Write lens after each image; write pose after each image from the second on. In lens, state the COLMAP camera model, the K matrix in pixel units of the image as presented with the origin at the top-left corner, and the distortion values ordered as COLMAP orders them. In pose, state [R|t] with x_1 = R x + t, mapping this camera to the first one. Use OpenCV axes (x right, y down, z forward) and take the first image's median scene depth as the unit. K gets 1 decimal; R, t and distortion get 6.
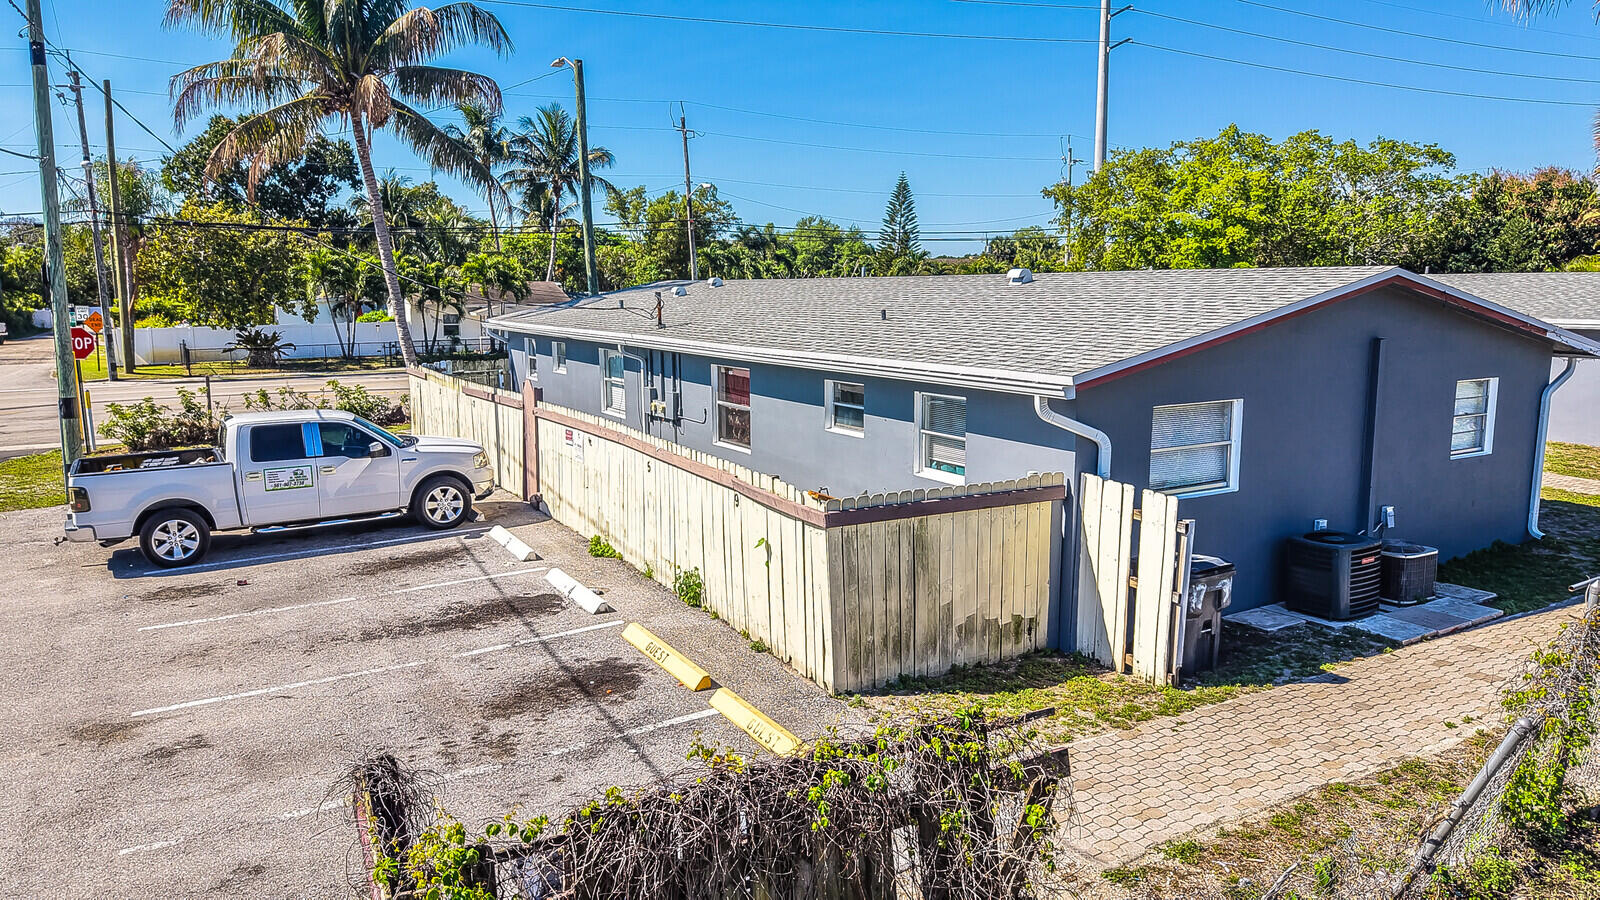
lens RADIAL K [[1071.1, 0, 800.5], [0, 1071.1, 439.5], [0, 0, 1]] dist [0.037092, -0.055220]
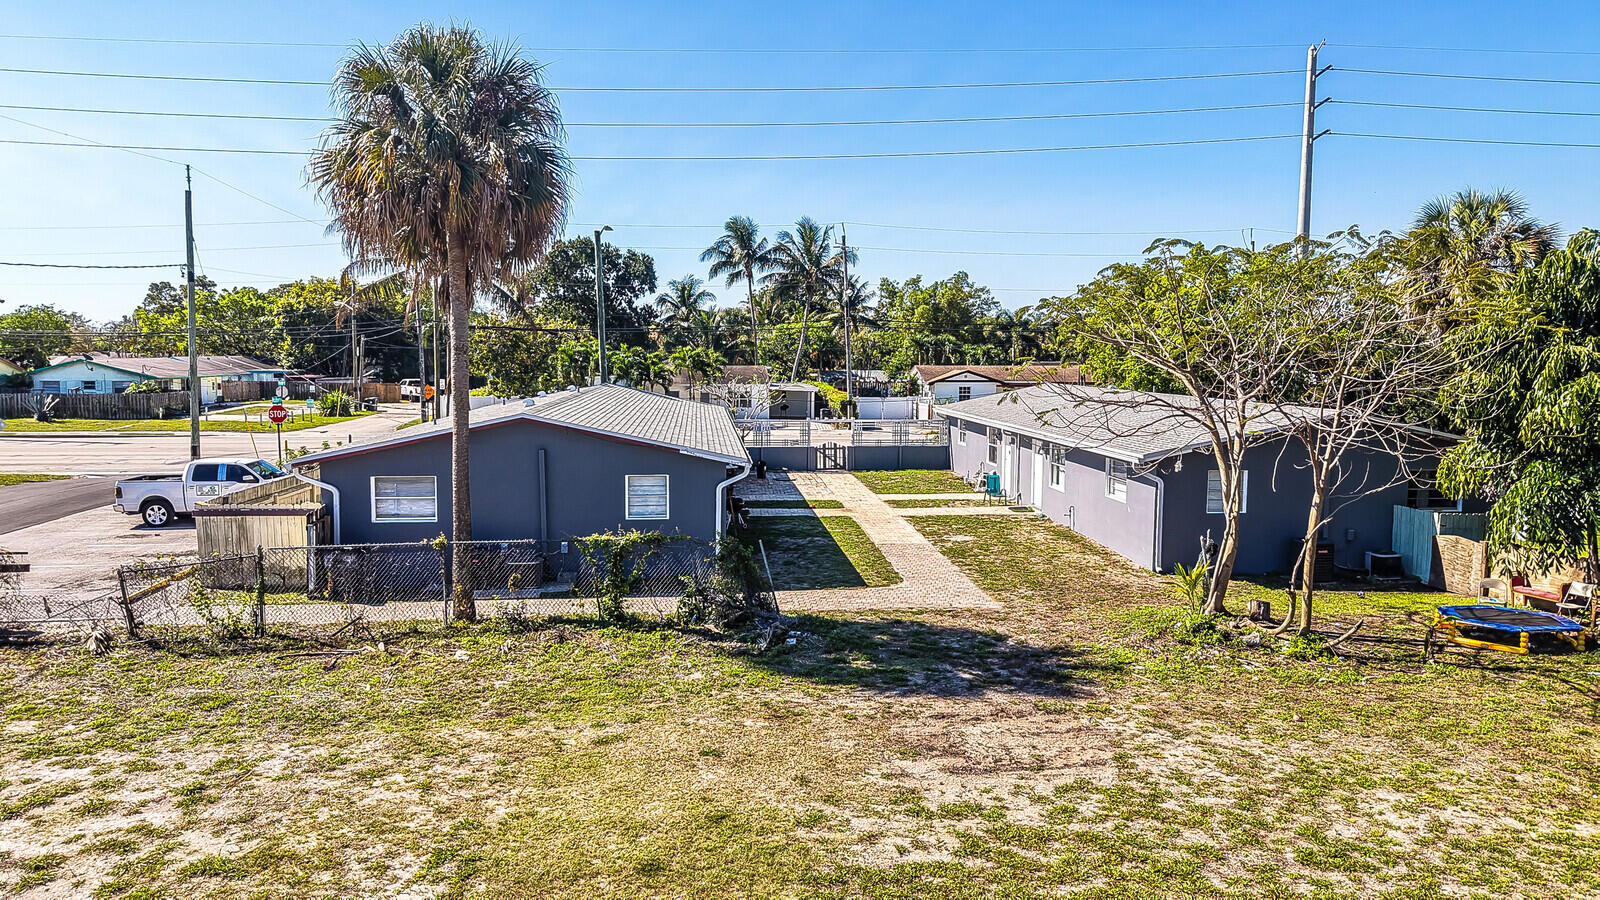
lens RADIAL K [[1059.5, 0, 795.5], [0, 1059.5, 450.5], [0, 0, 1]] dist [0.038040, -0.046993]
pose [[0.909066, 0.048538, -0.413816, 1.283771], [-0.068471, 0.997092, -0.033465, -0.044989], [0.410988, 0.058756, 0.909745, -0.375029]]
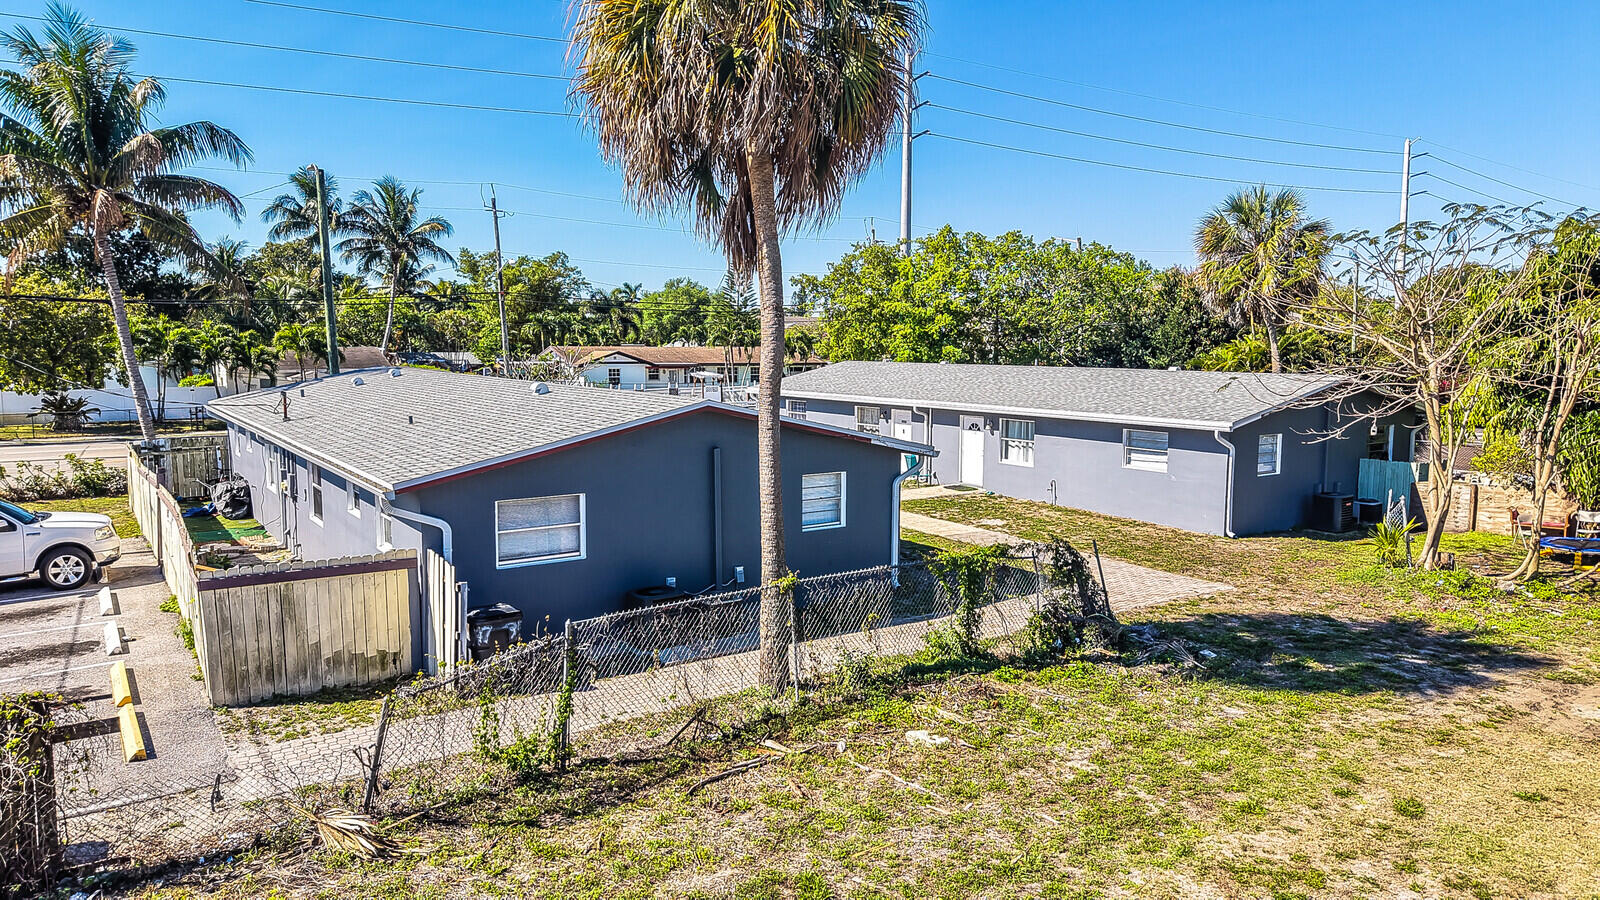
lens RADIAL K [[1059.5, 0, 795.5], [0, 1059.5, 450.5], [0, 0, 1]] dist [0.038040, -0.046993]
pose [[0.996888, 0.001126, 0.078826, 0.400651], [0.001749, 0.999336, -0.036393, -0.029810], [-0.078815, 0.036418, 0.996224, -0.283981]]
